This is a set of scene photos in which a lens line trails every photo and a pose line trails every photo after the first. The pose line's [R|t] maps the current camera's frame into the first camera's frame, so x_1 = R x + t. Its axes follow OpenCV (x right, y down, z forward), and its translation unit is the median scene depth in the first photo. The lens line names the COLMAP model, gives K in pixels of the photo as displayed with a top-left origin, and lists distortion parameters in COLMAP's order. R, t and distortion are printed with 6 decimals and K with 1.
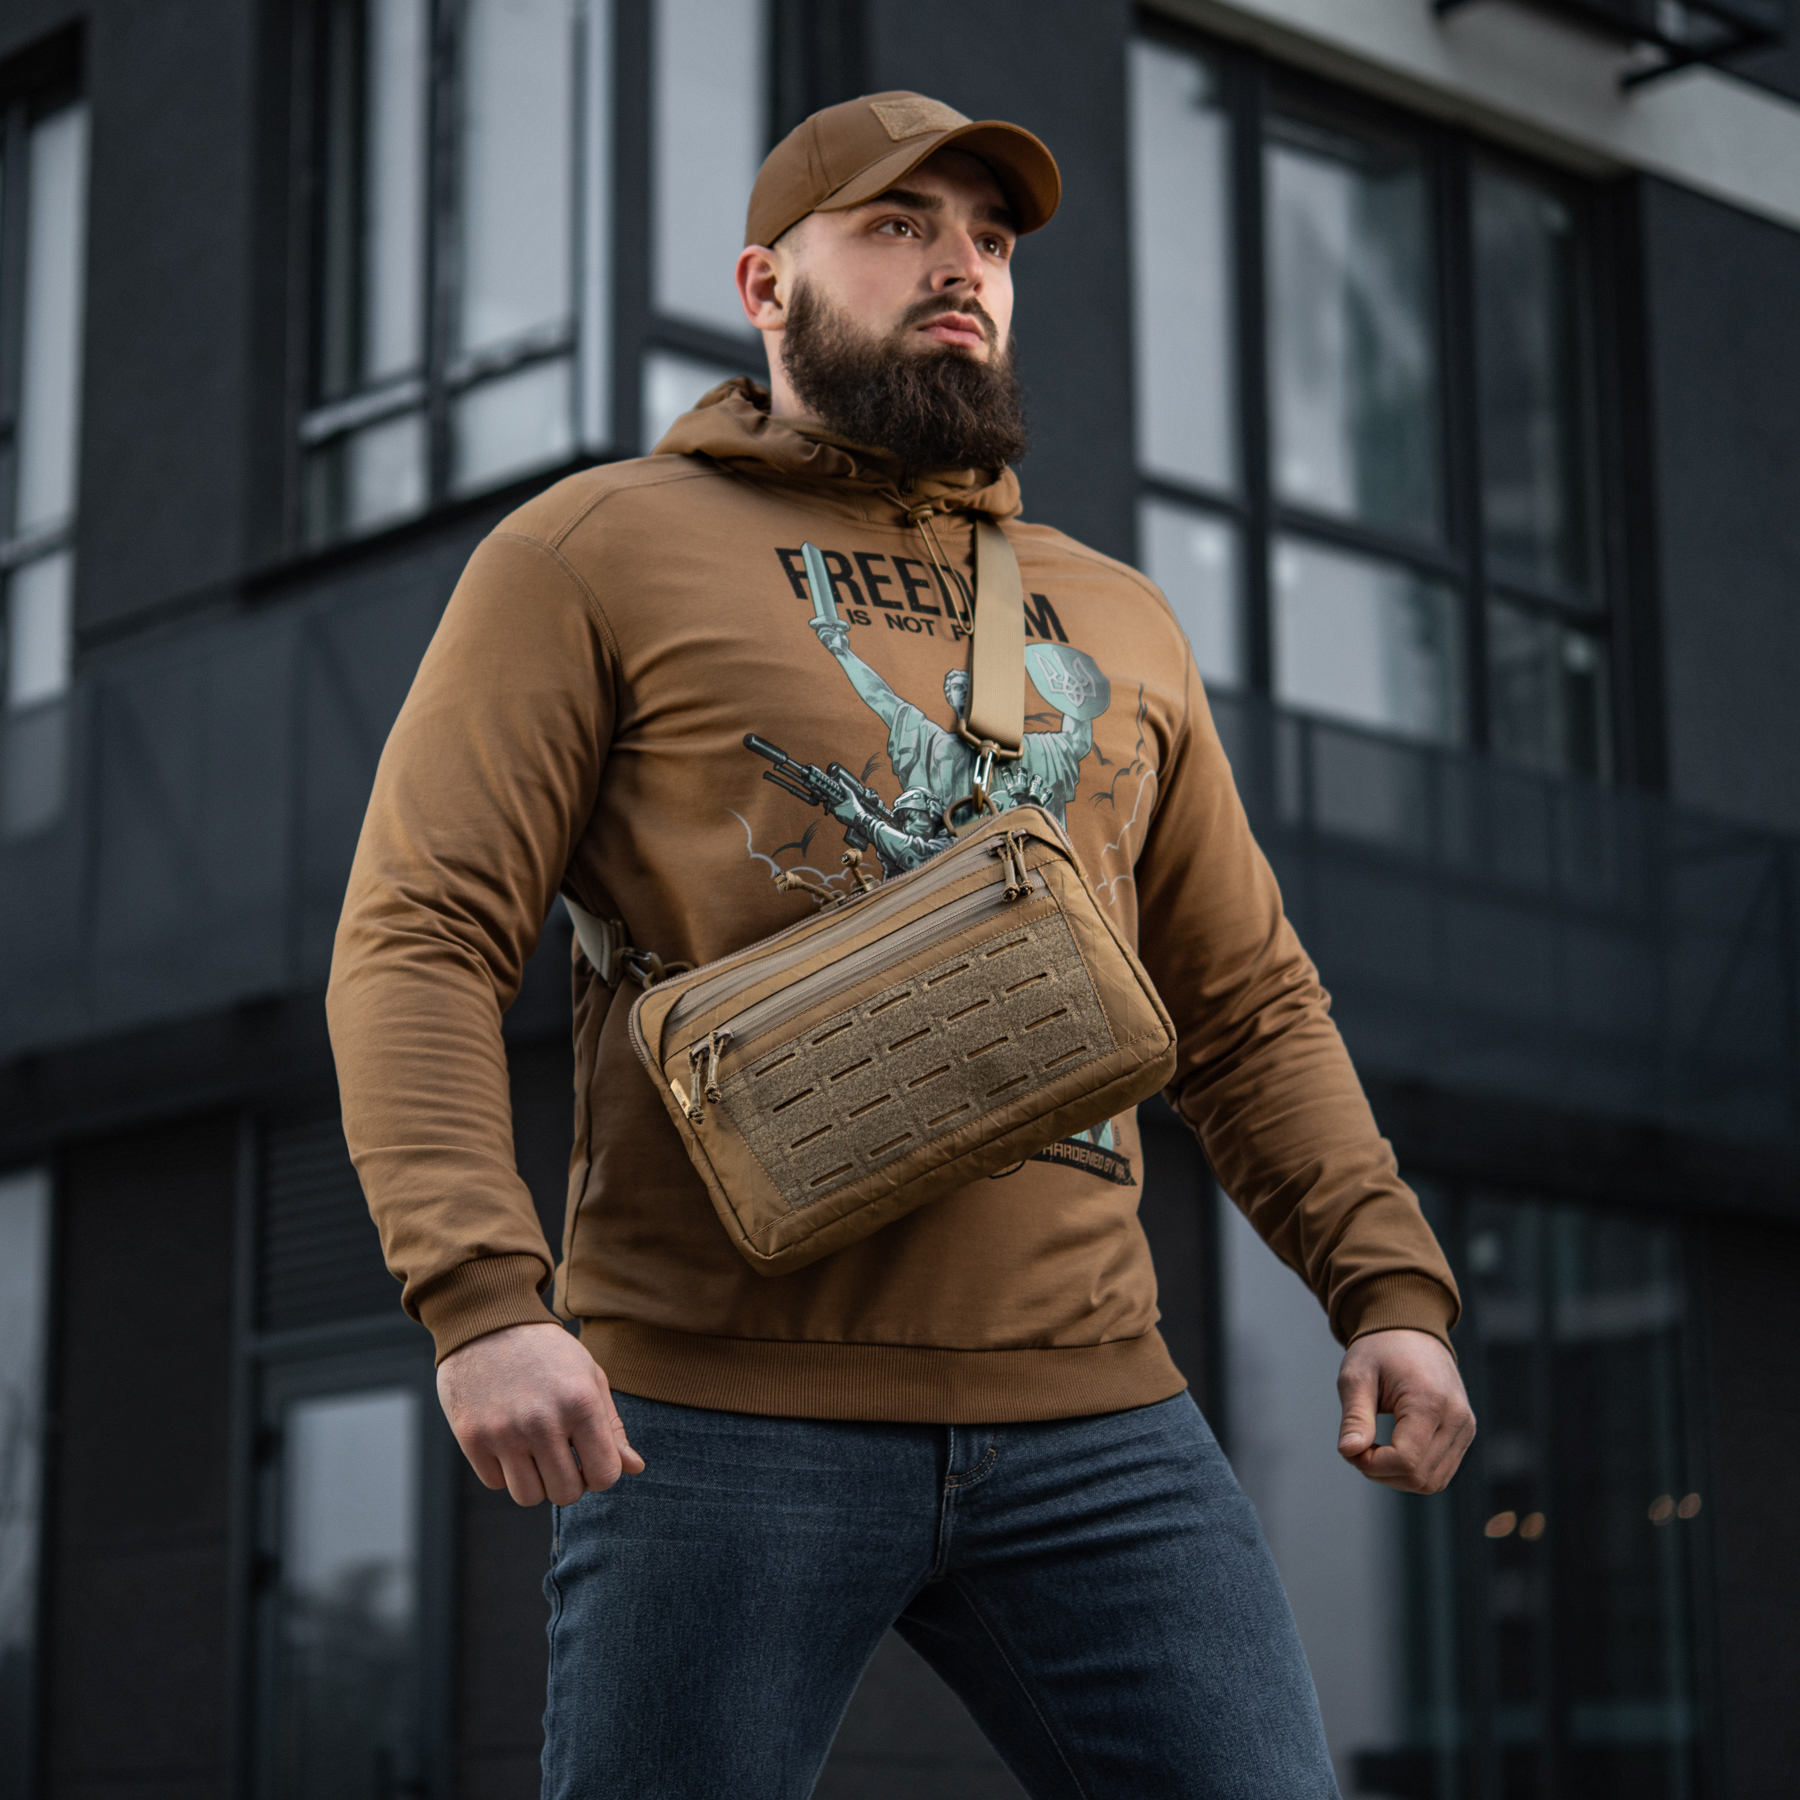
lens RADIAL K [[4668.6, 0, 931.6], [0, 4668.6, 902.4], [0, 0, 1]] dist [0.048447, 0.600288]
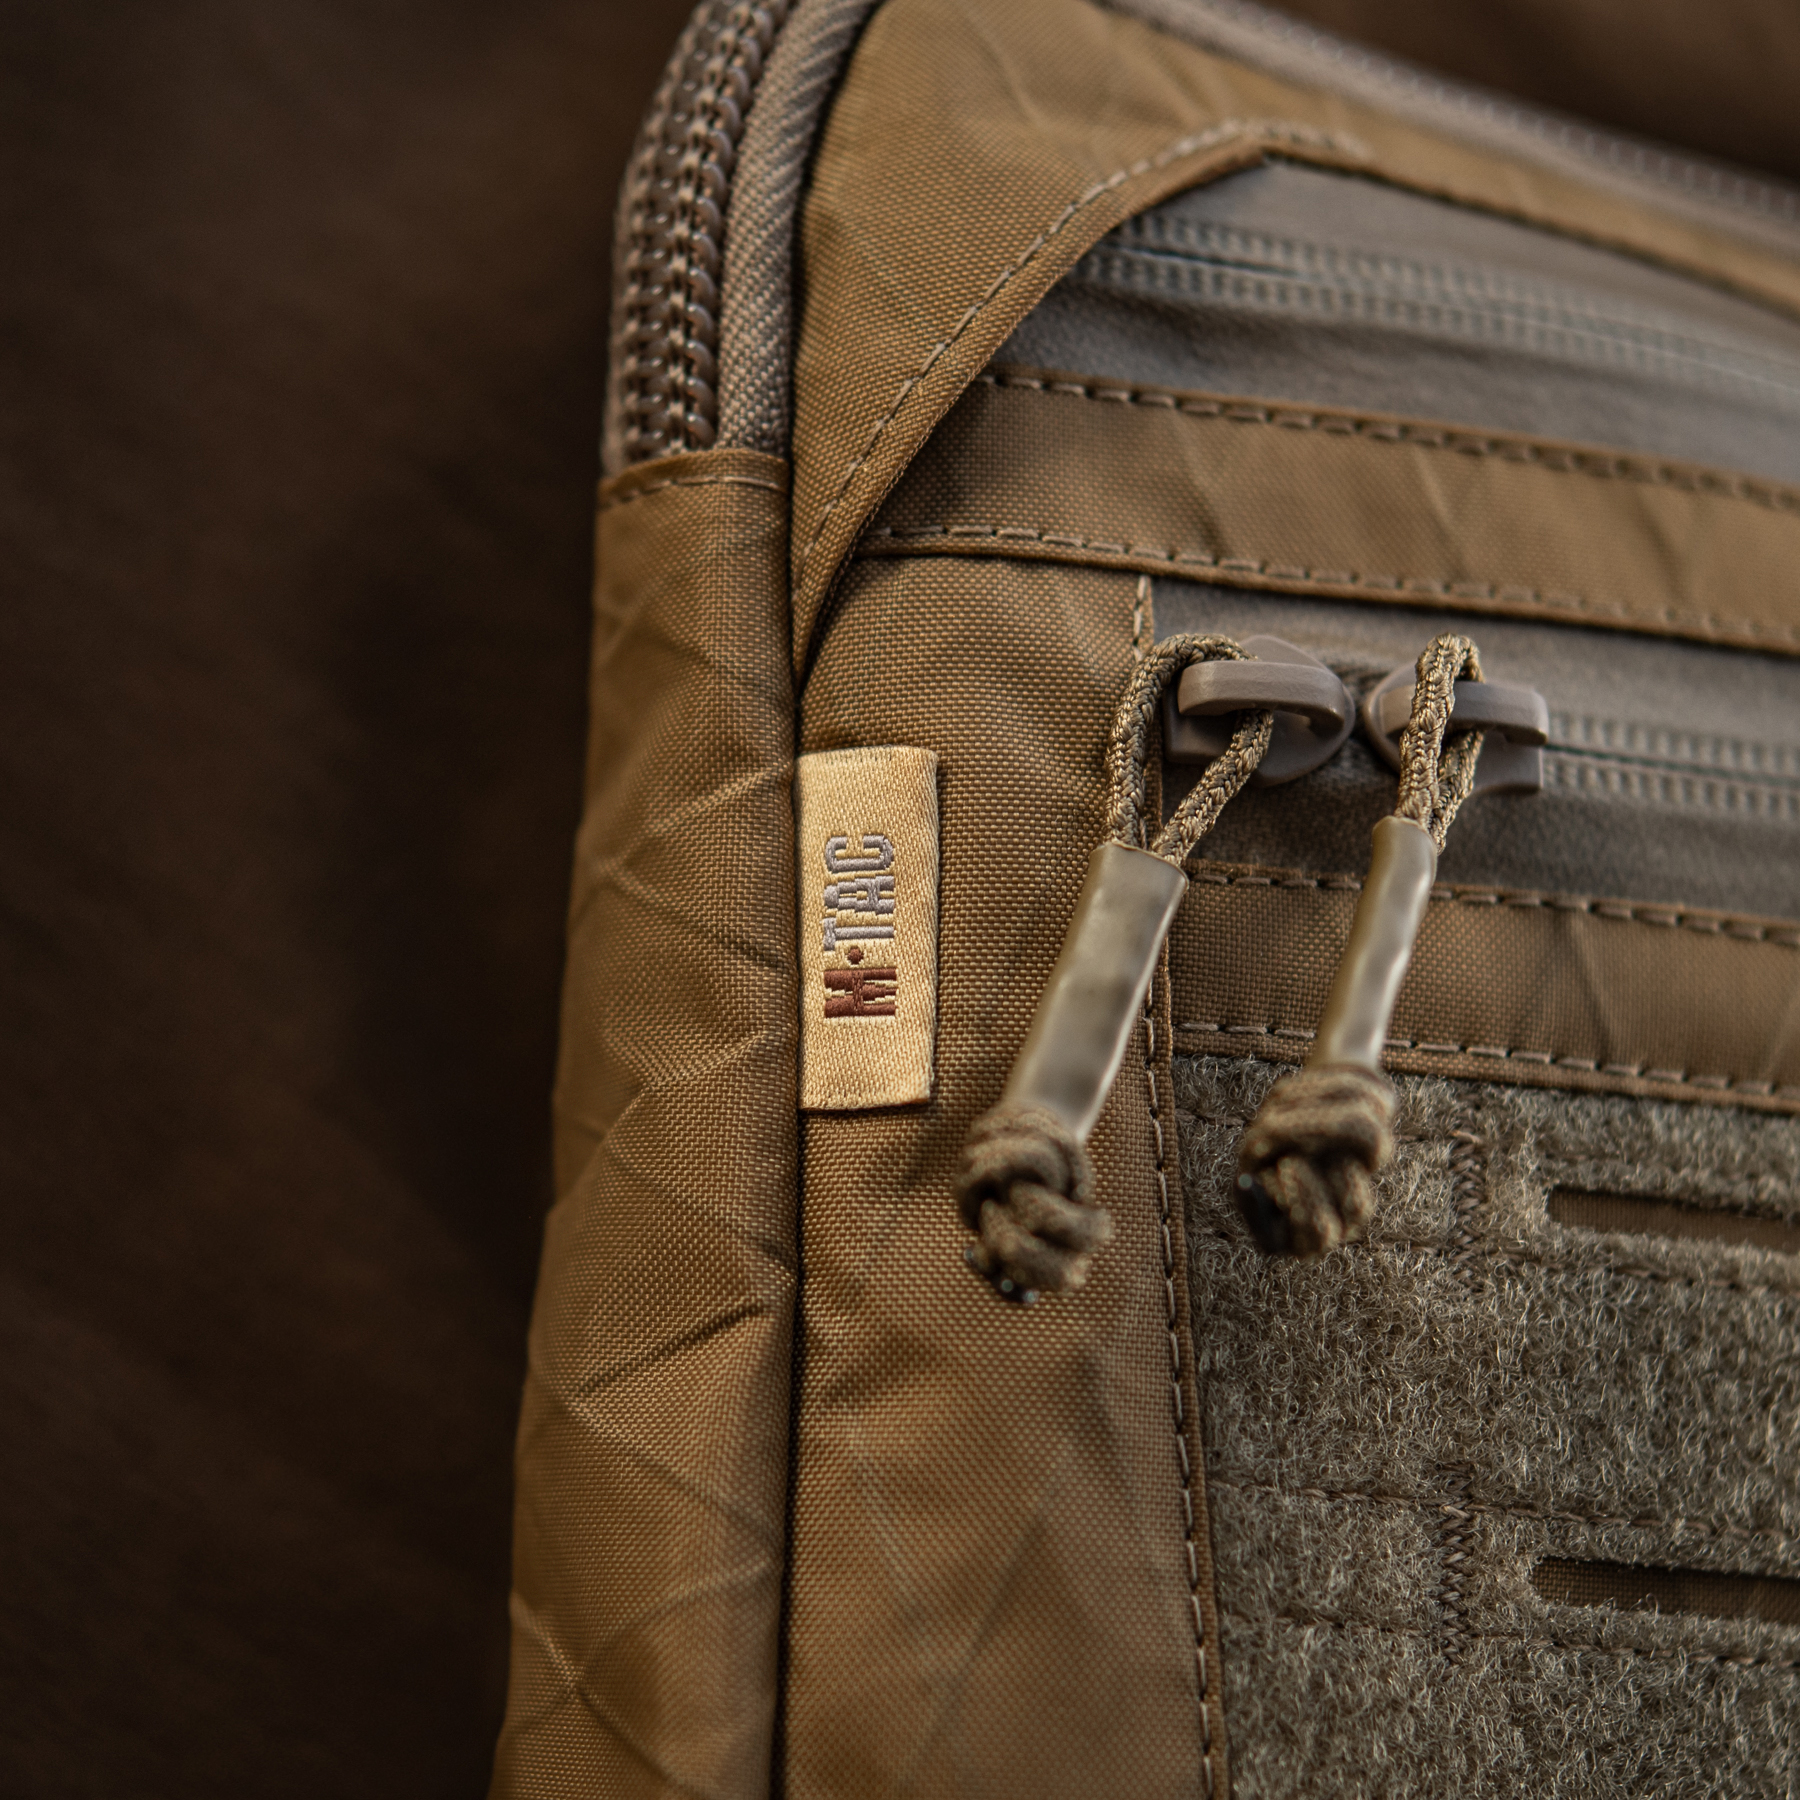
lens RADIAL K [[4995.5, 0, 904.3], [0, 4995.5, 900.1], [0, 0, 1]] dist [-0.020423, 0.574167]
pose [[0.679393, 0.564084, 0.469291, -0.109131], [-0.613647, 0.787439, -0.058119, 0.047854], [-0.402322, -0.248494, 0.881129, 0.894986]]
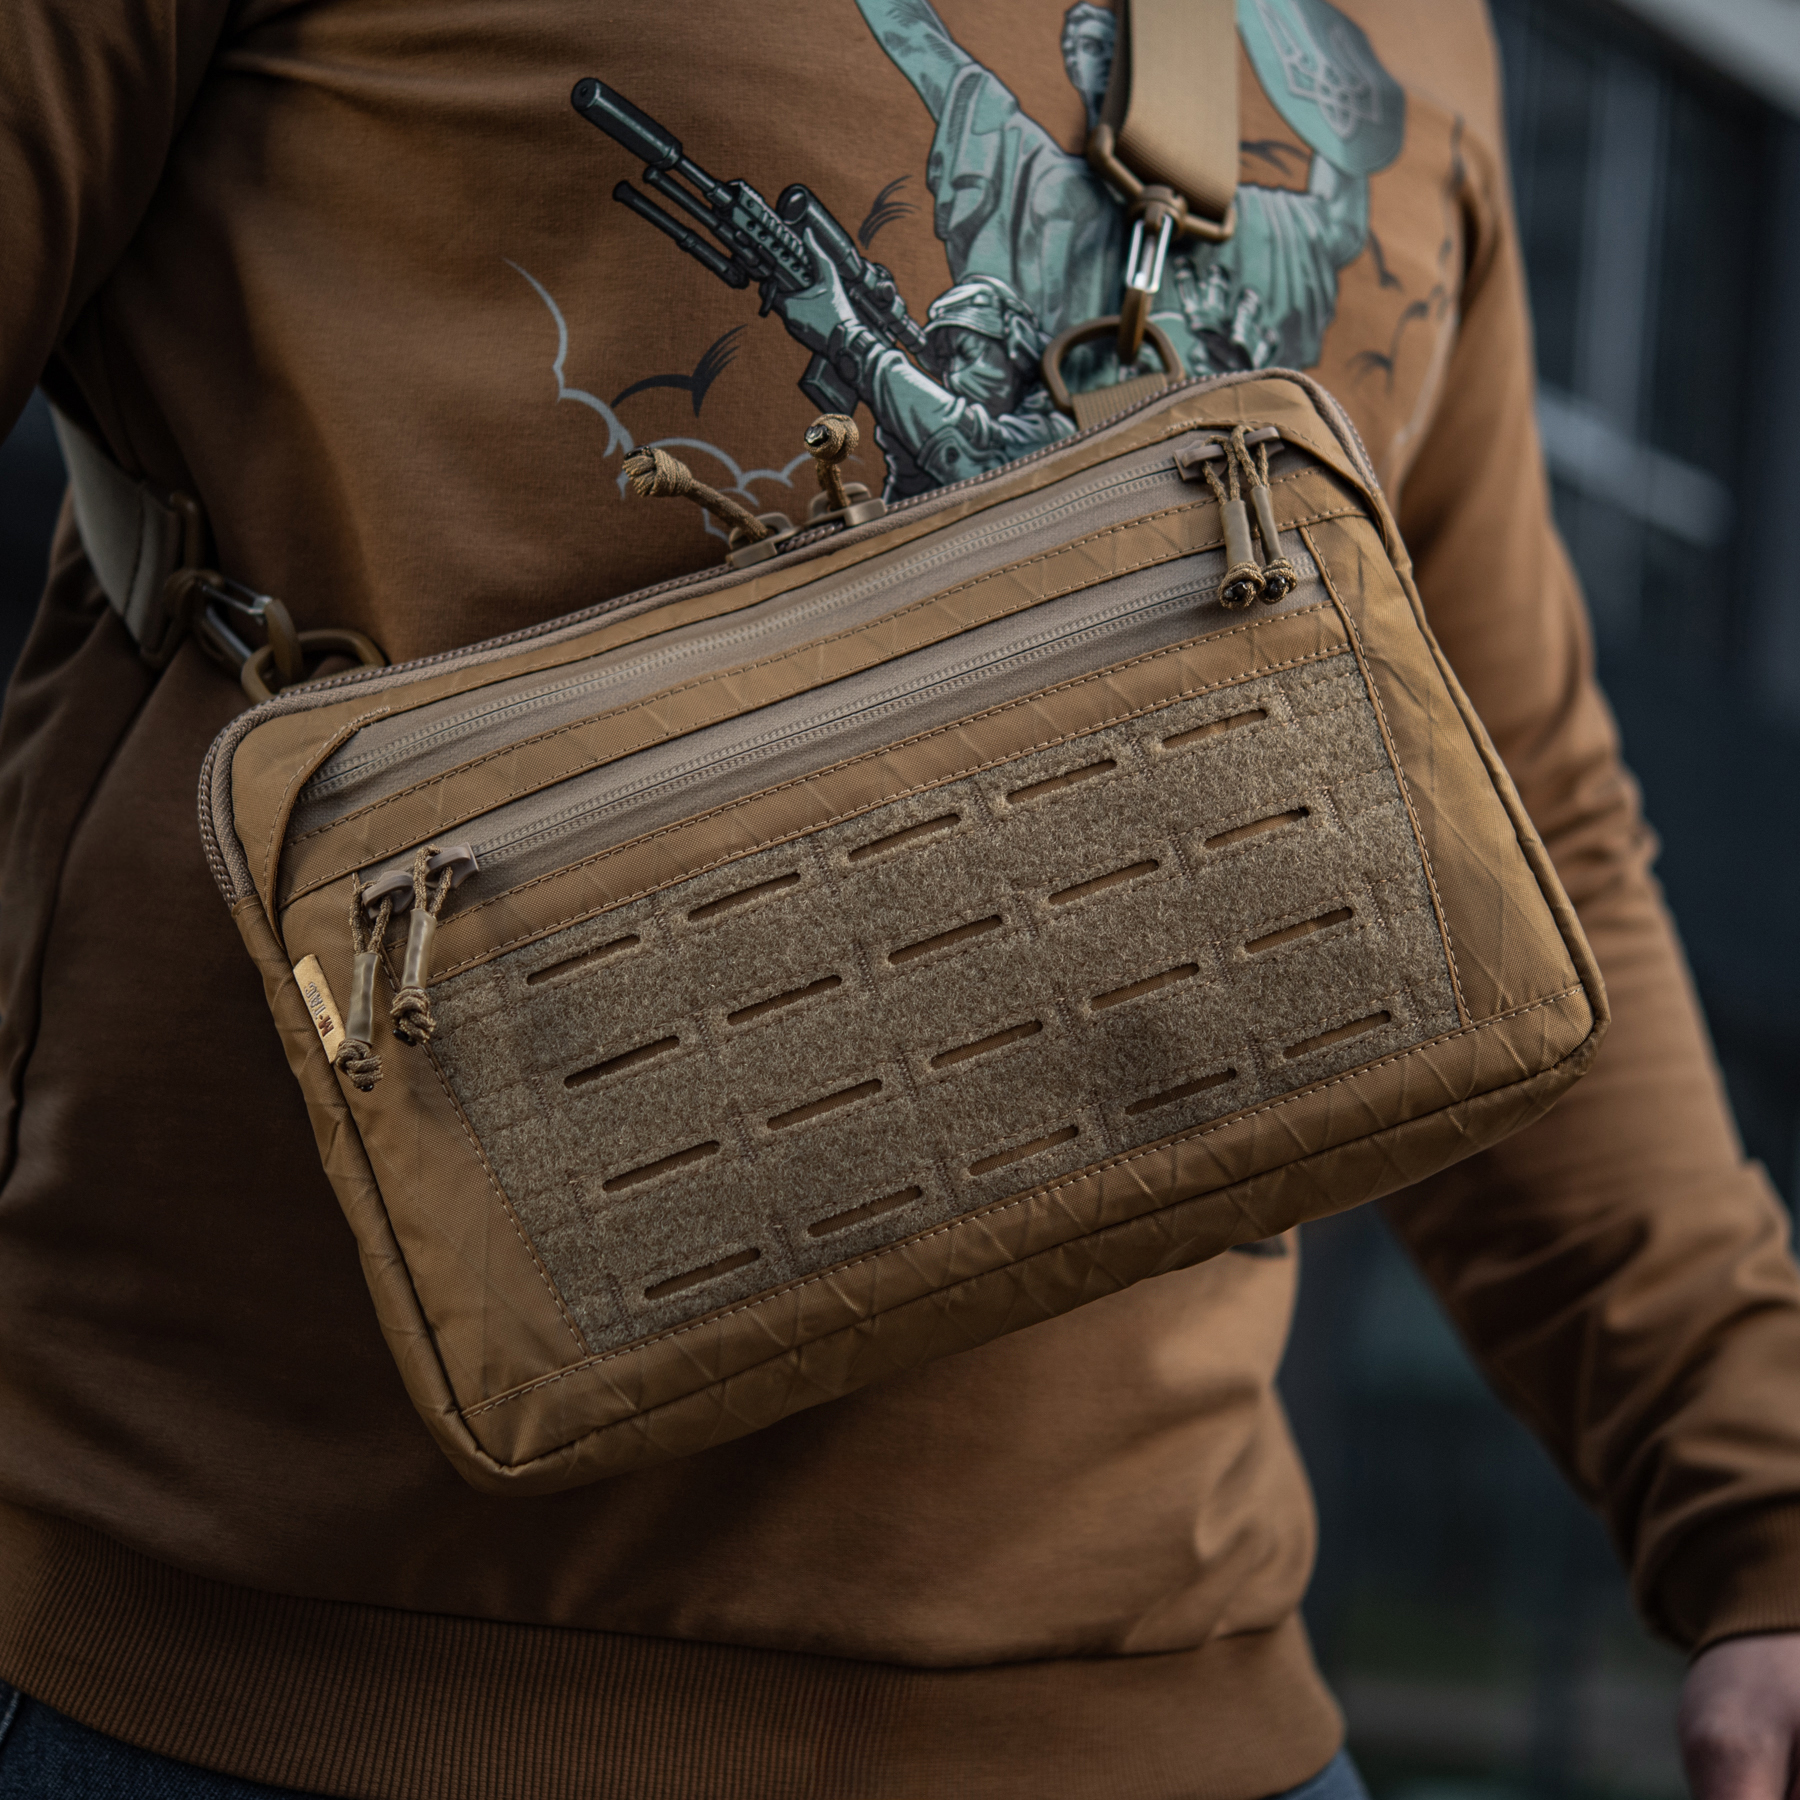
lens RADIAL K [[4668.6, 0, 931.6], [0, 4668.6, 902.4], [0, 0, 1]] dist [0.048447, 0.600288]
pose [[0.983356, 0.123640, 0.133129, -0.056310], [-0.136470, 0.986365, 0.091978, -0.008309], [-0.119942, -0.108616, 0.986821, 0.619403]]
